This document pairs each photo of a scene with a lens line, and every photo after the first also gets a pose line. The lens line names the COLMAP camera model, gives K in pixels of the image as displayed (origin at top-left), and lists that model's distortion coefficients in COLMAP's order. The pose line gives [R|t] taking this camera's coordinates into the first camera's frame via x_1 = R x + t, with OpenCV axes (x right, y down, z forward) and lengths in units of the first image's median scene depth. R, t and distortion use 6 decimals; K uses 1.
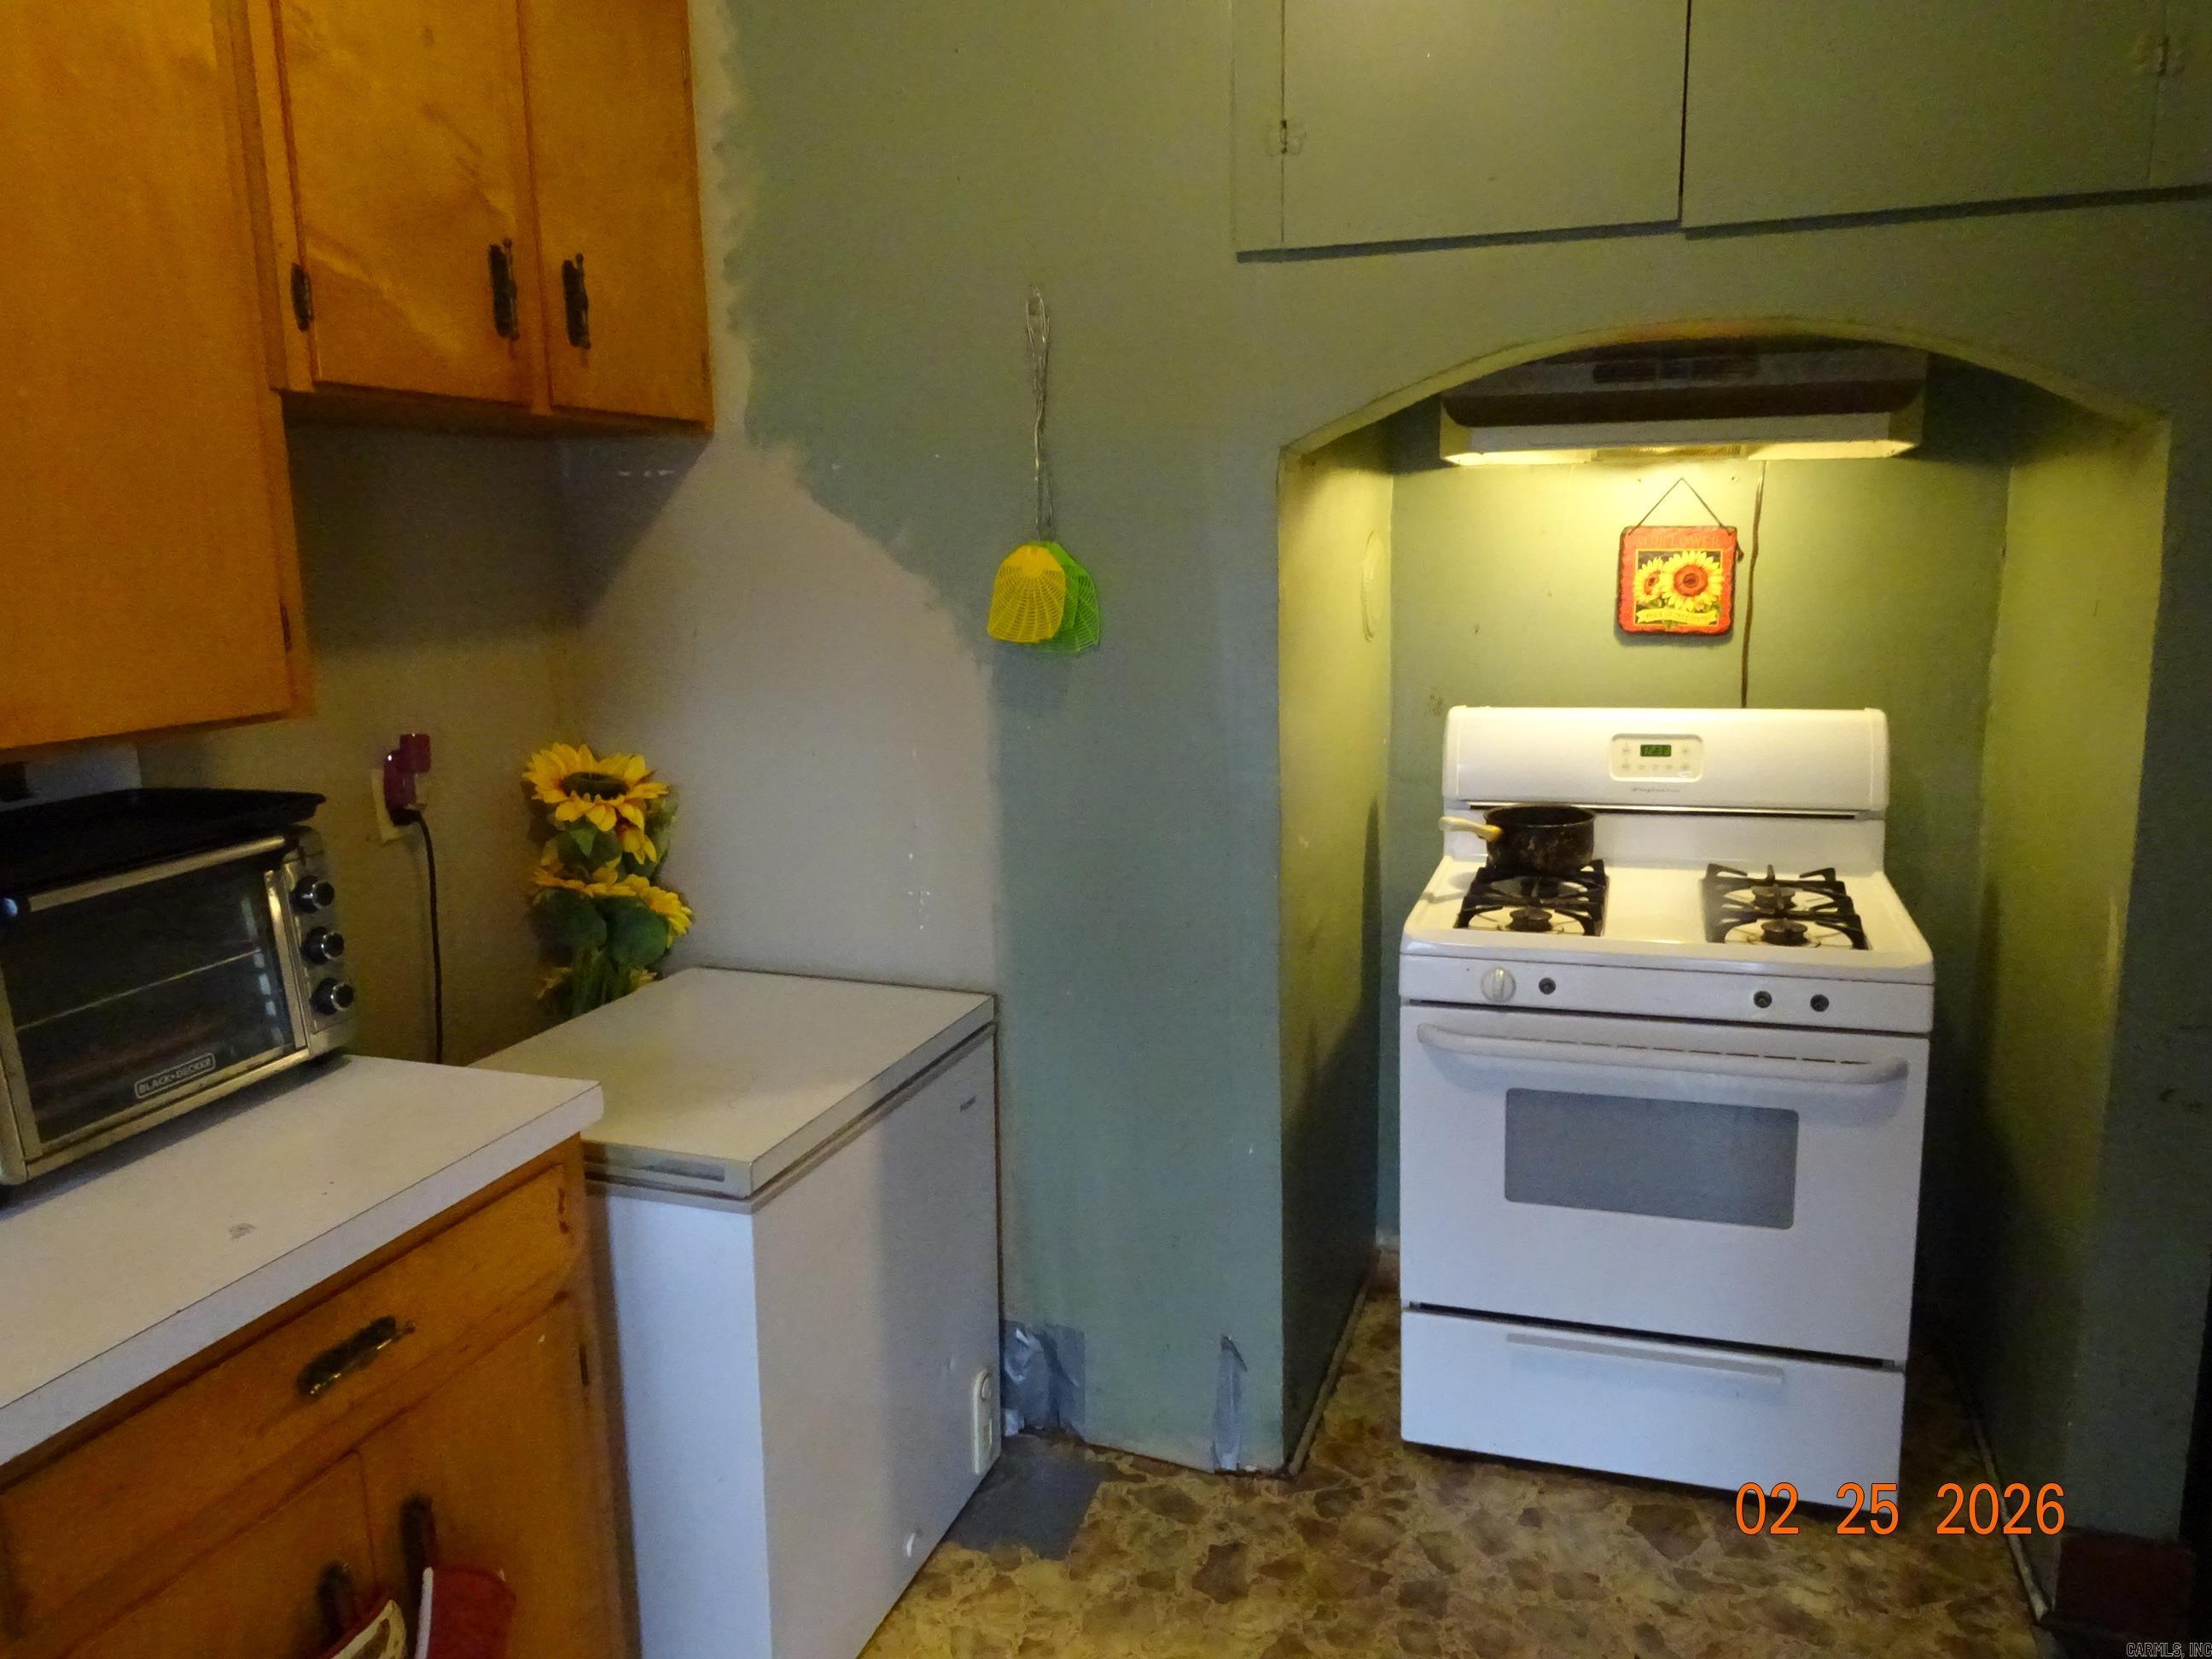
lens RADIAL K [[1558.7, 0, 1106.0], [0, 1558.7, 829.5], [0, 0, 1]] dist [-0.052777, 0.000862]
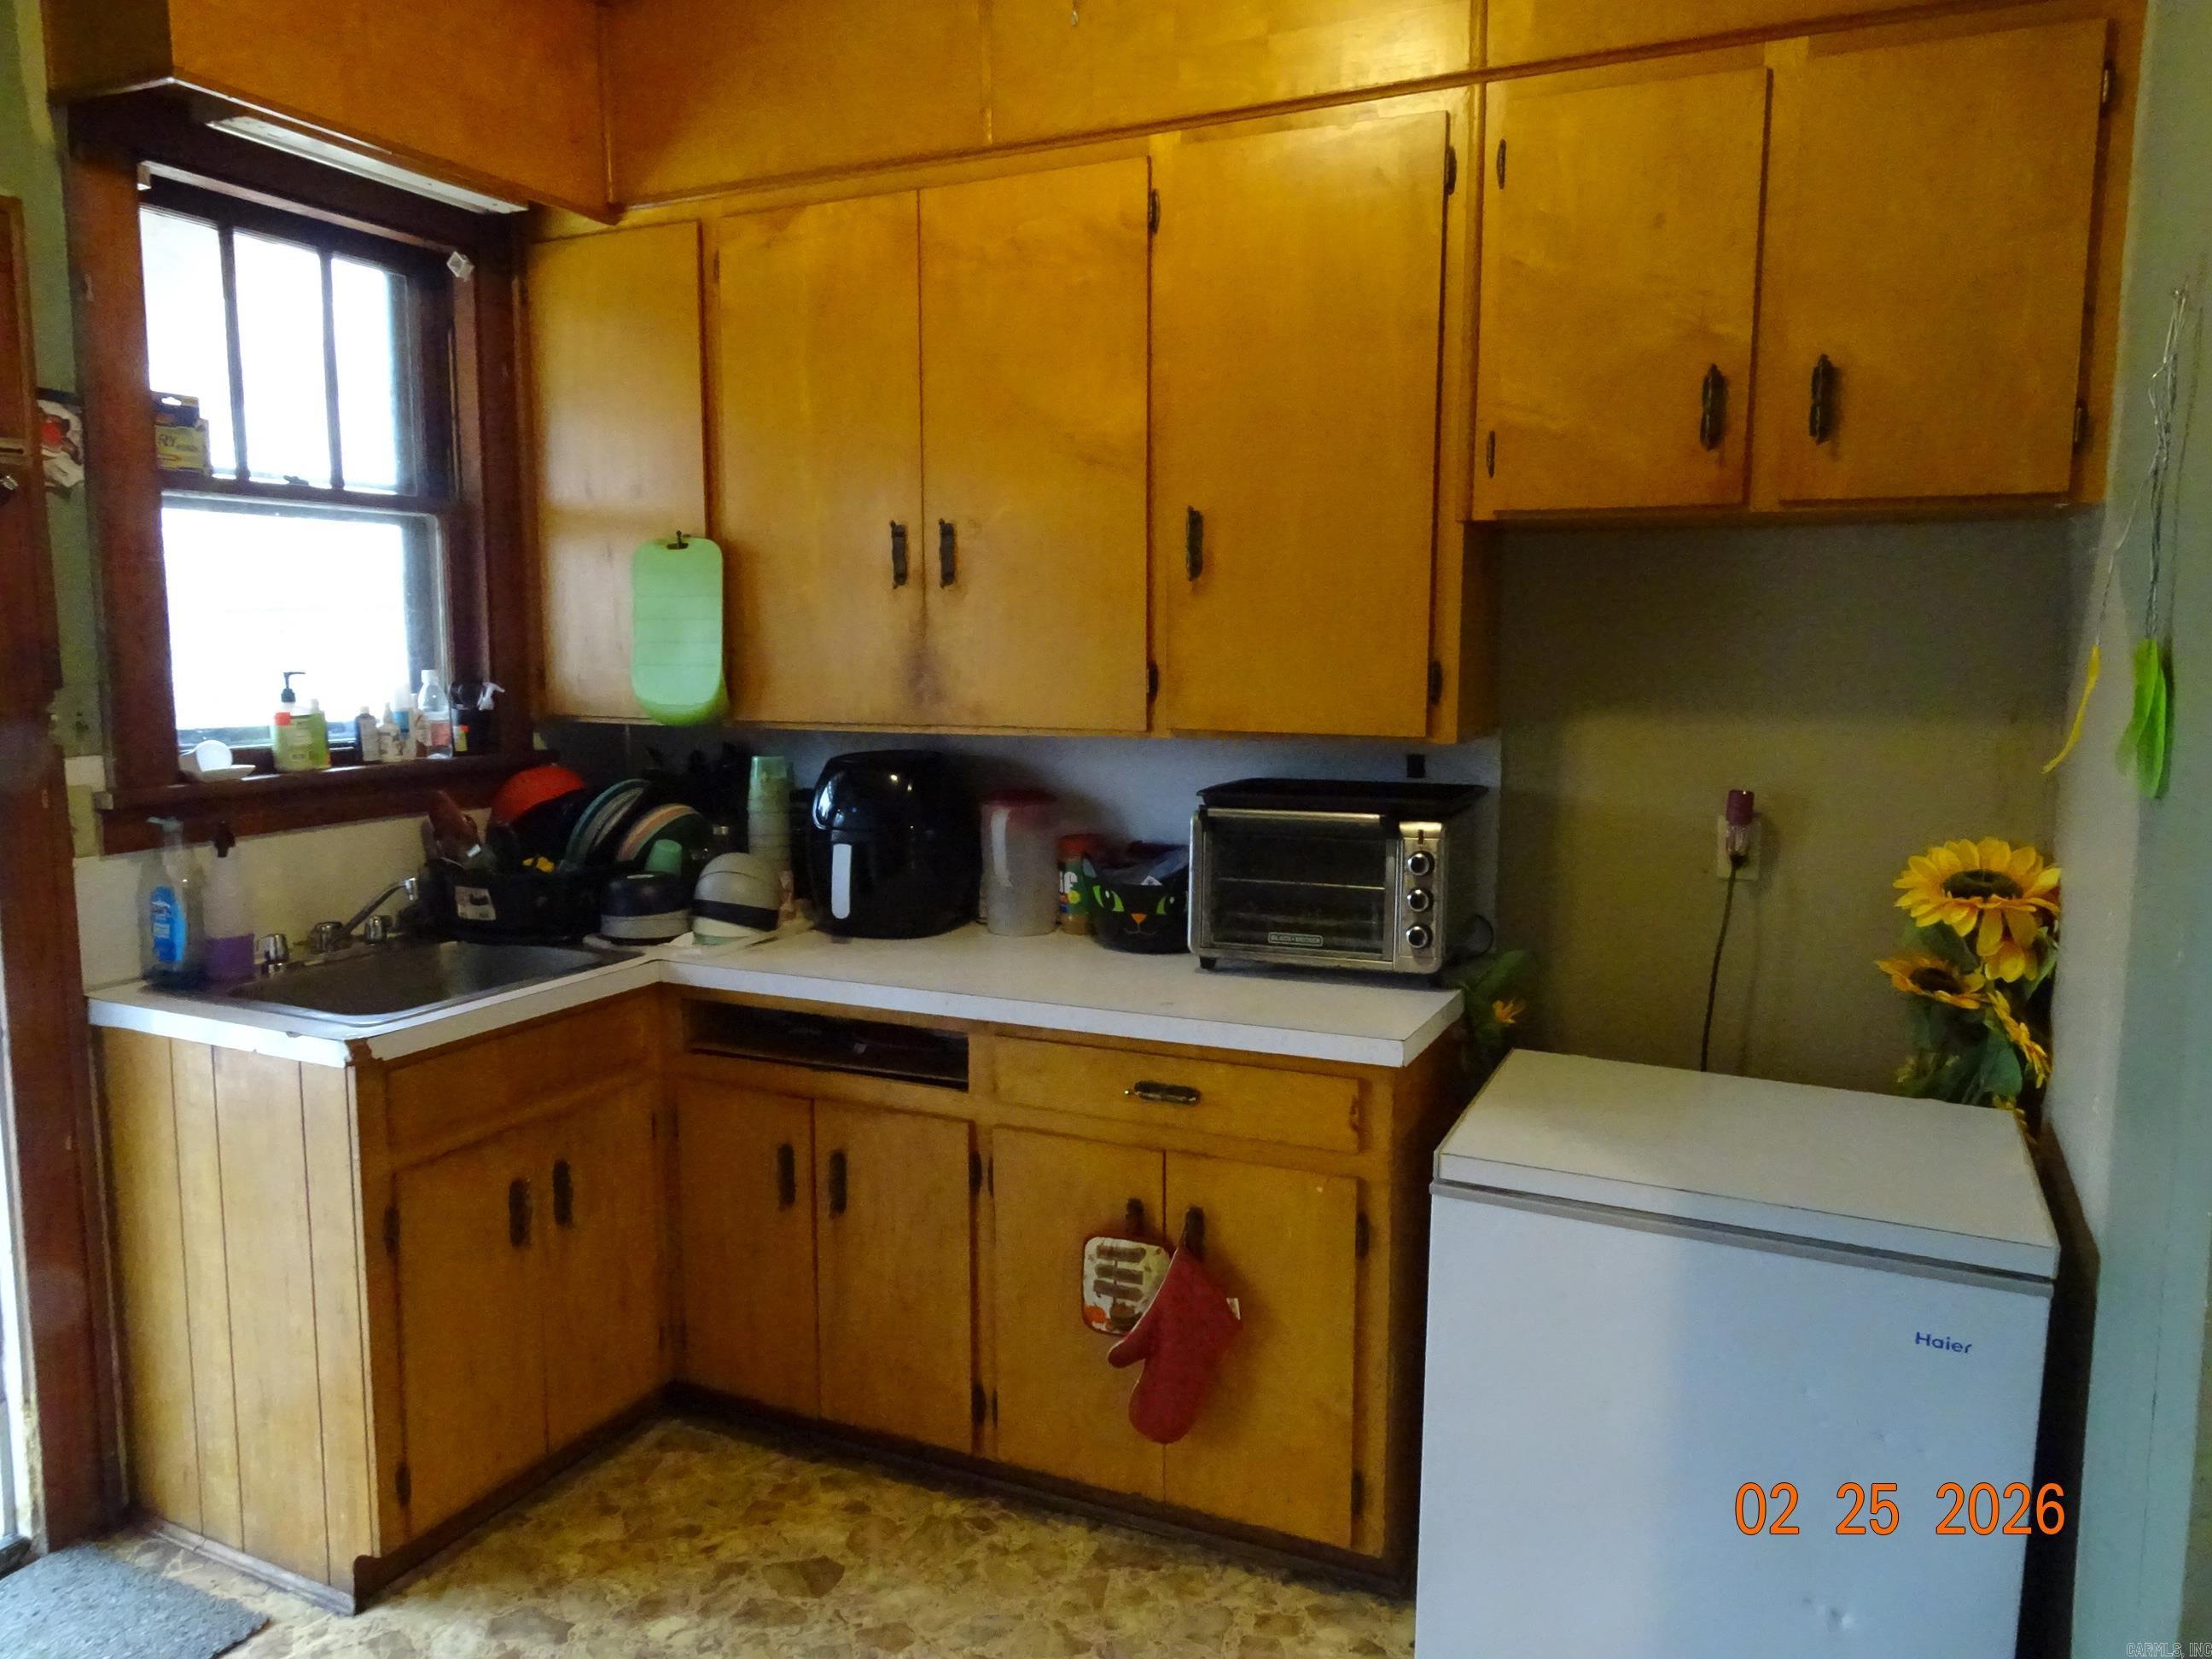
lens RADIAL K [[1558.0, 0, 1106.0], [0, 1558.0, 829.5], [0, 0, 1]] dist [0.005644, 0.002449]
pose [[-0.108290, 0.144537, -0.983556, 0.920499], [-0.179358, 0.970298, 0.162336, -0.168072], [0.977806, 0.193988, -0.079150, 0.774634]]
